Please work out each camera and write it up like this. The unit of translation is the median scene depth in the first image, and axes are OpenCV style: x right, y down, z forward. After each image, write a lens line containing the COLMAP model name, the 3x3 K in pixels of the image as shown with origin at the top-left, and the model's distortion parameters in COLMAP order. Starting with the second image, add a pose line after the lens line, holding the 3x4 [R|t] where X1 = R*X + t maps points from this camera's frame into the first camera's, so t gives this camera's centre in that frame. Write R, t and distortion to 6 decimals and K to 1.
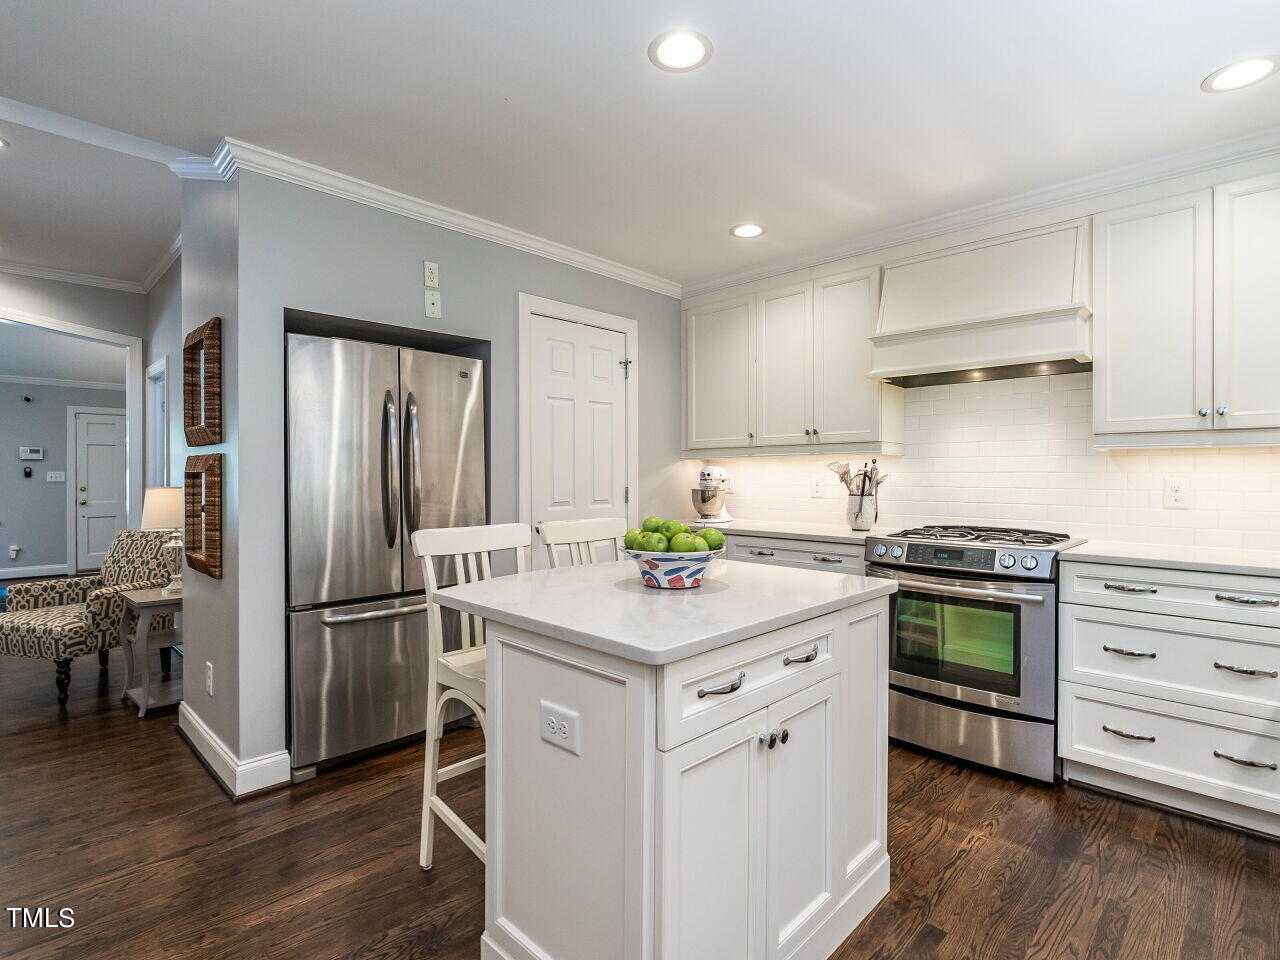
lens RADIAL K [[654.5, 0, 644.6], [0, 654.5, 464.1], [0, 0, 1]] dist [0.034855, 0.000290]
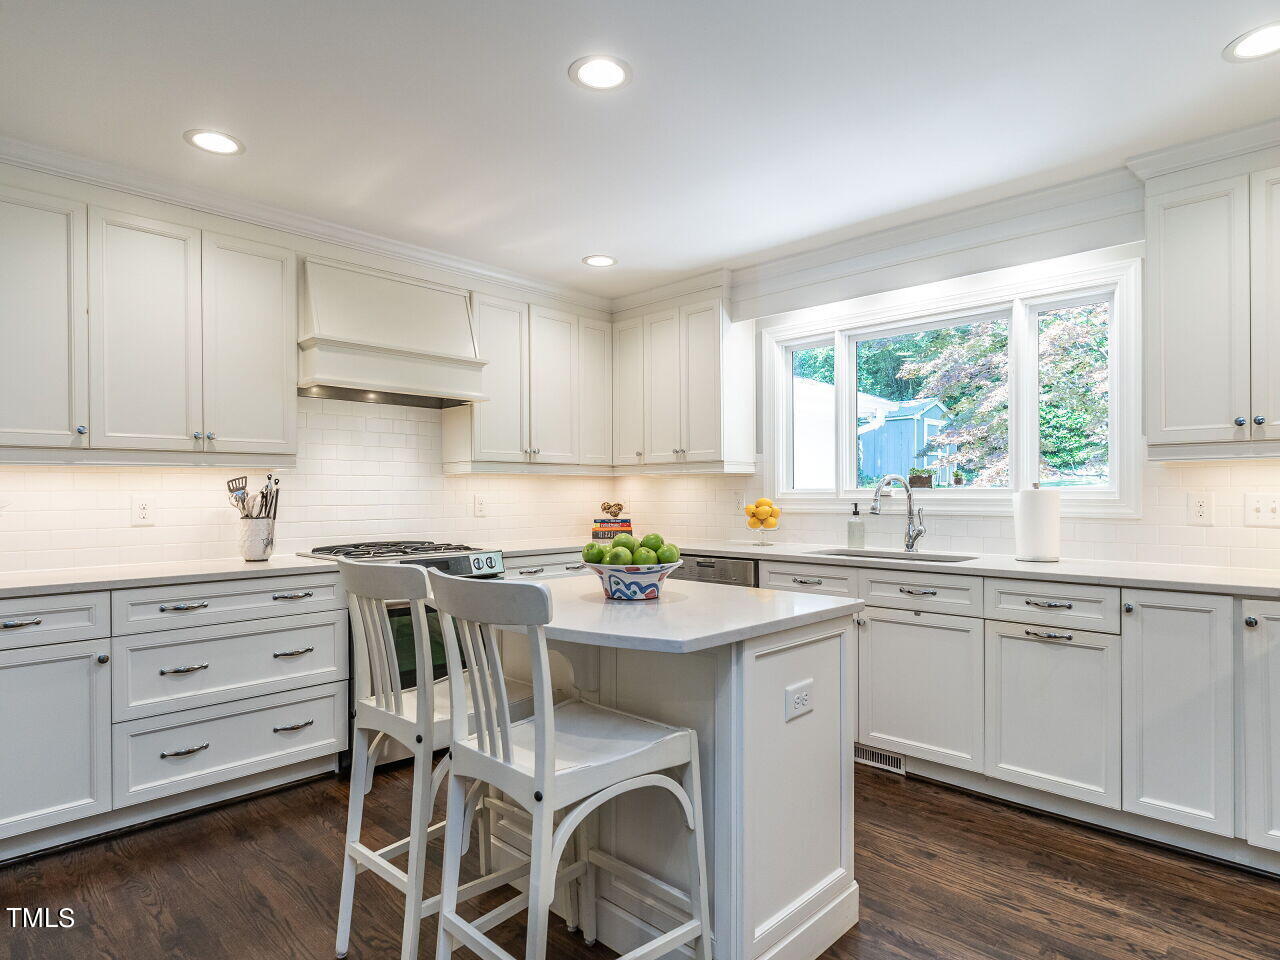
lens RADIAL K [[726.7, 0, 639.4], [0, 726.7, 495.2], [0, 0, 1]] dist [-0.017150, -0.000143]
pose [[0.010993, -0.003987, 0.999932, -0.583059], [-0.012333, 0.999915, 0.004122, 0.009861], [-0.999864, -0.012377, 0.010943, 0.514354]]
